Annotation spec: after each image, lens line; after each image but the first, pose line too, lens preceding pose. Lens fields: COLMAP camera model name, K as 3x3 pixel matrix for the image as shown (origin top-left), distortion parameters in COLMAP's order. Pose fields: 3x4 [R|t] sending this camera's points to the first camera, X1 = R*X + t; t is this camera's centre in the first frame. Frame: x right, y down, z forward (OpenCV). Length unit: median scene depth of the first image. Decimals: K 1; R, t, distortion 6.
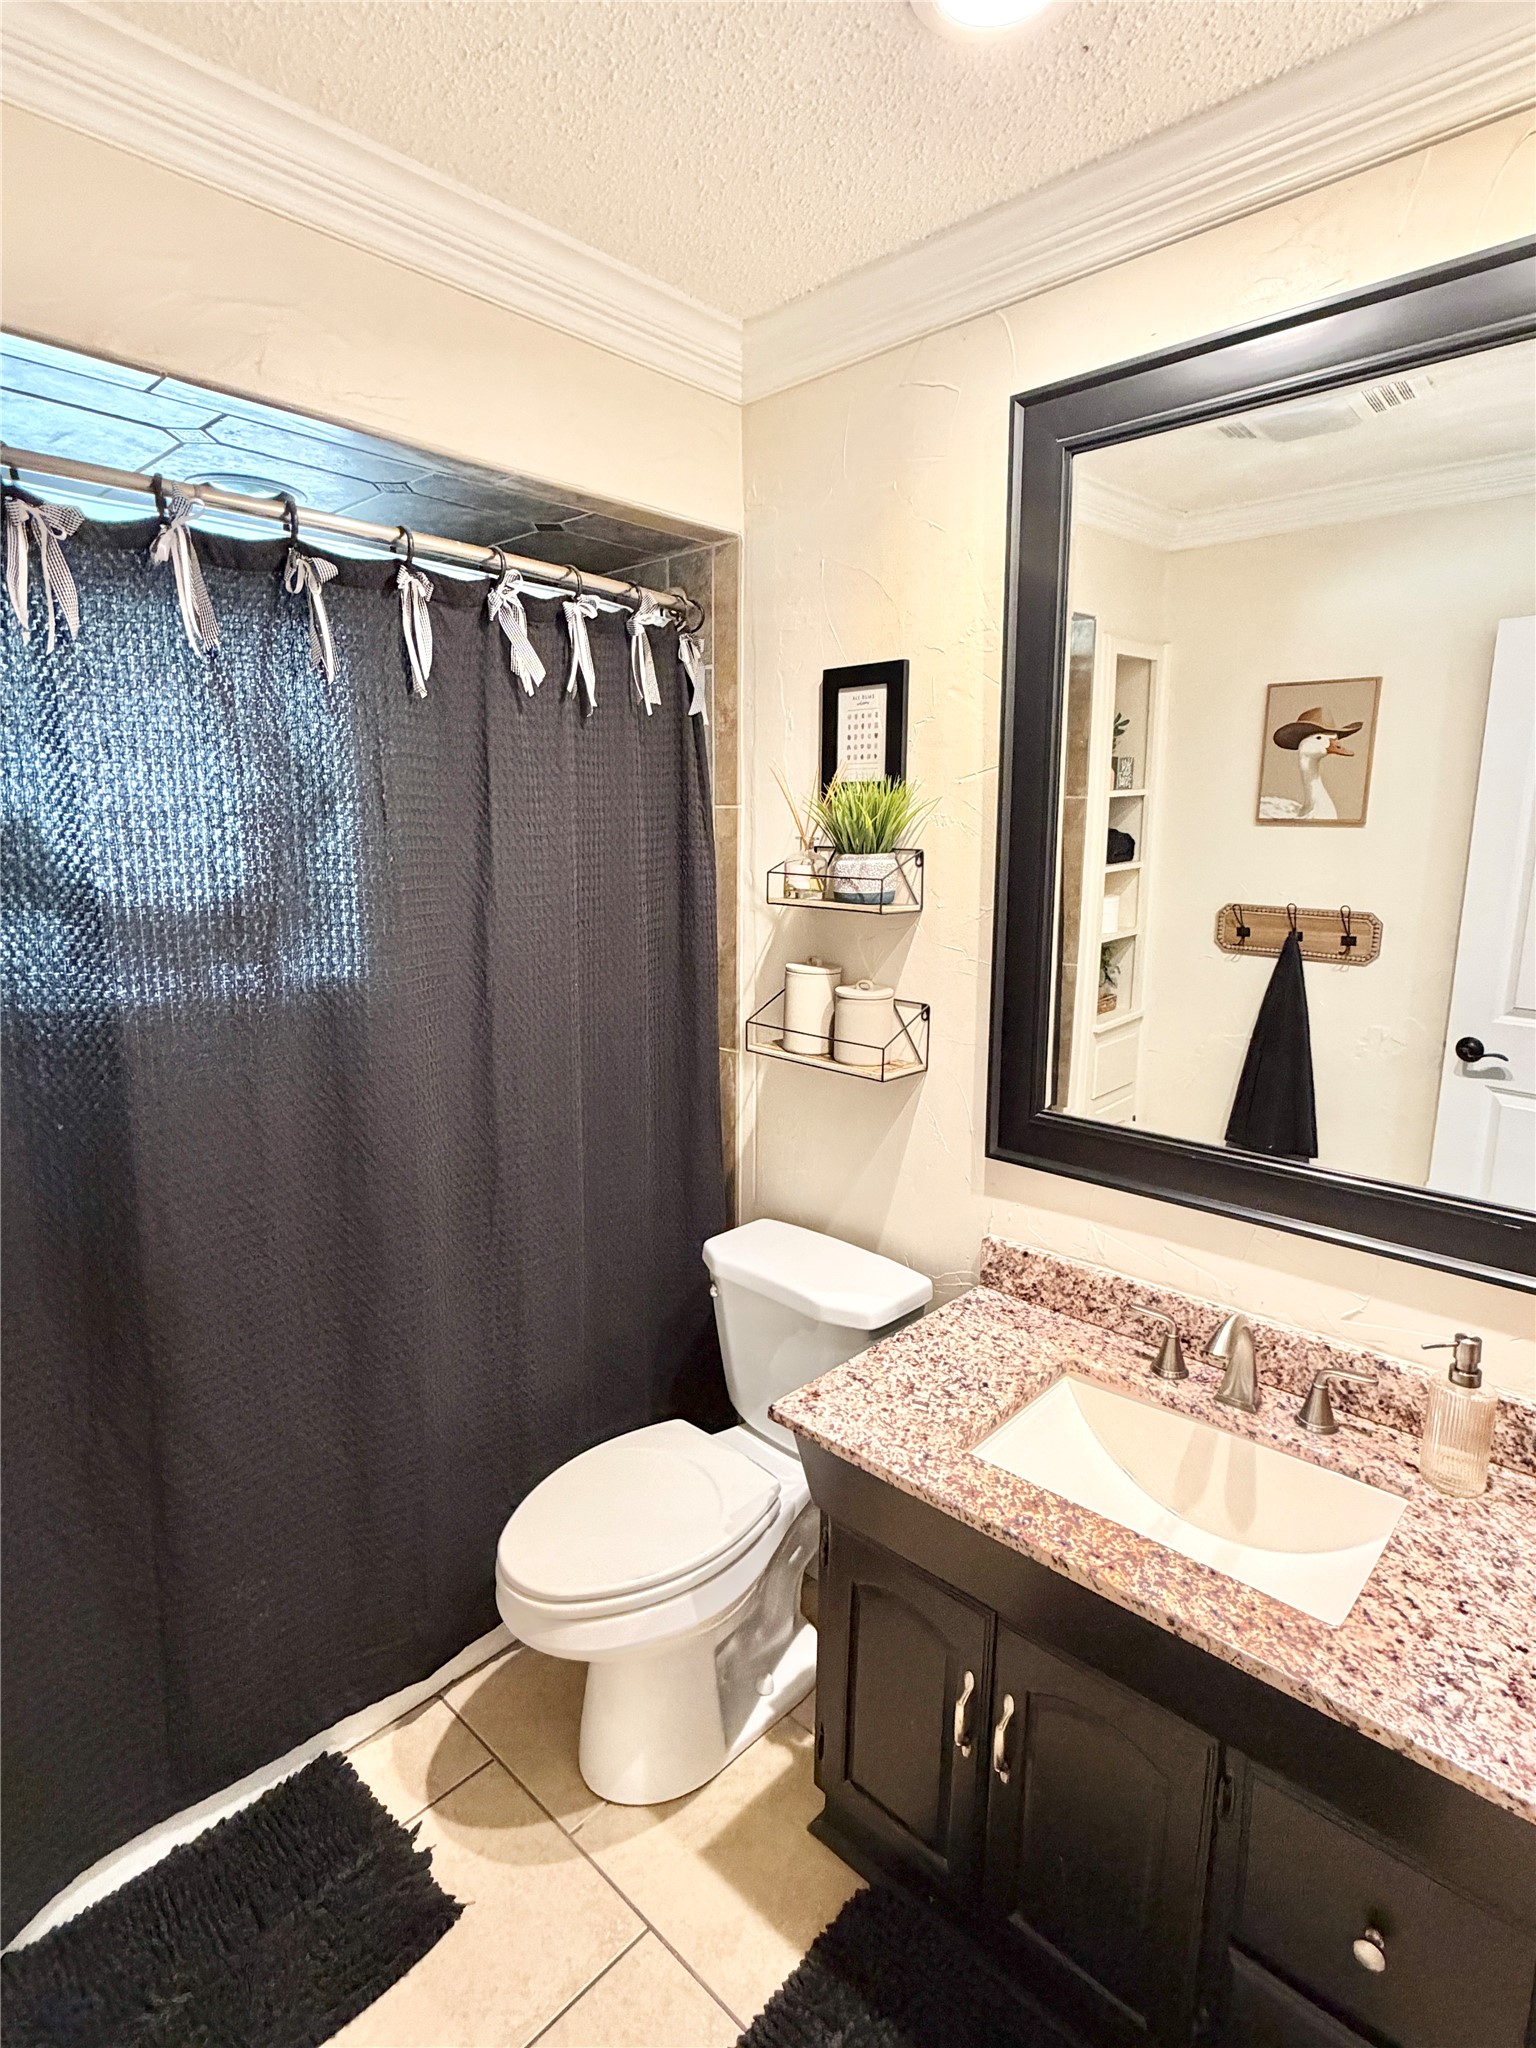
lens RADIAL K [[1042.3, 0, 764.9], [0, 1042.3, 1023.4], [0, 0, 1]] dist [0.002644, -0.000206]
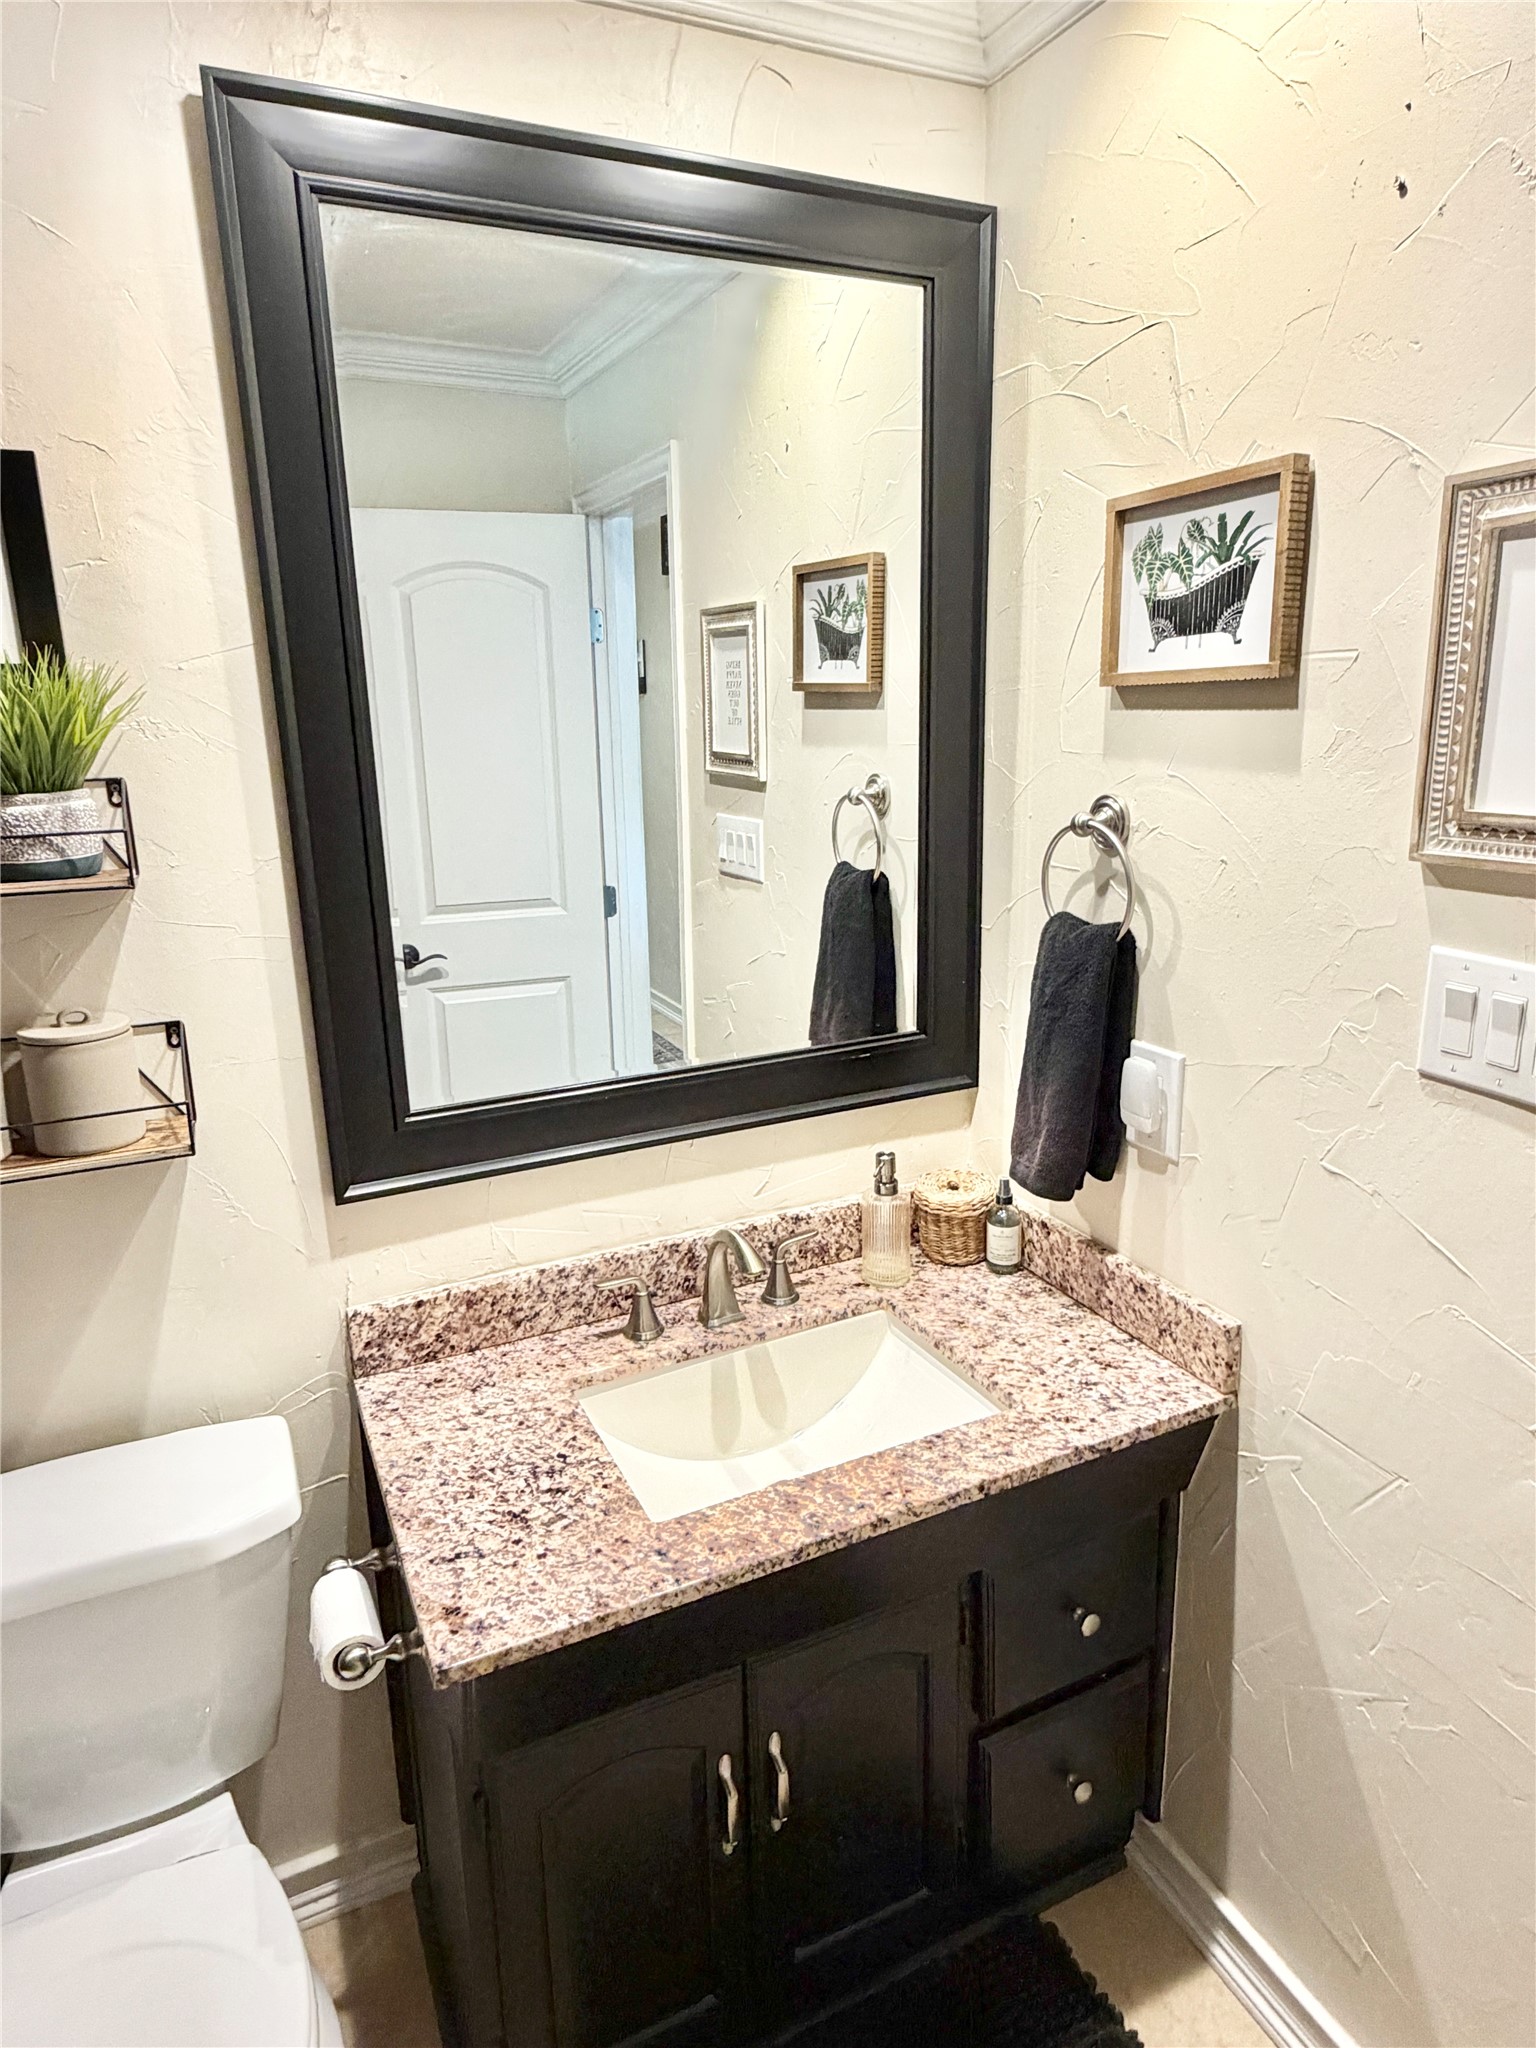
lens RADIAL K [[1210.4, 0, 766.2], [0, 1210.4, 1014.0], [0, 0, 1]] dist [0.008367, -0.001196]
pose [[0.358005, -0.235408, 0.903557, -0.446319], [0.203135, 0.964155, 0.170710, -0.088329], [-0.911355, 0.122429, 0.392992, 0.443131]]
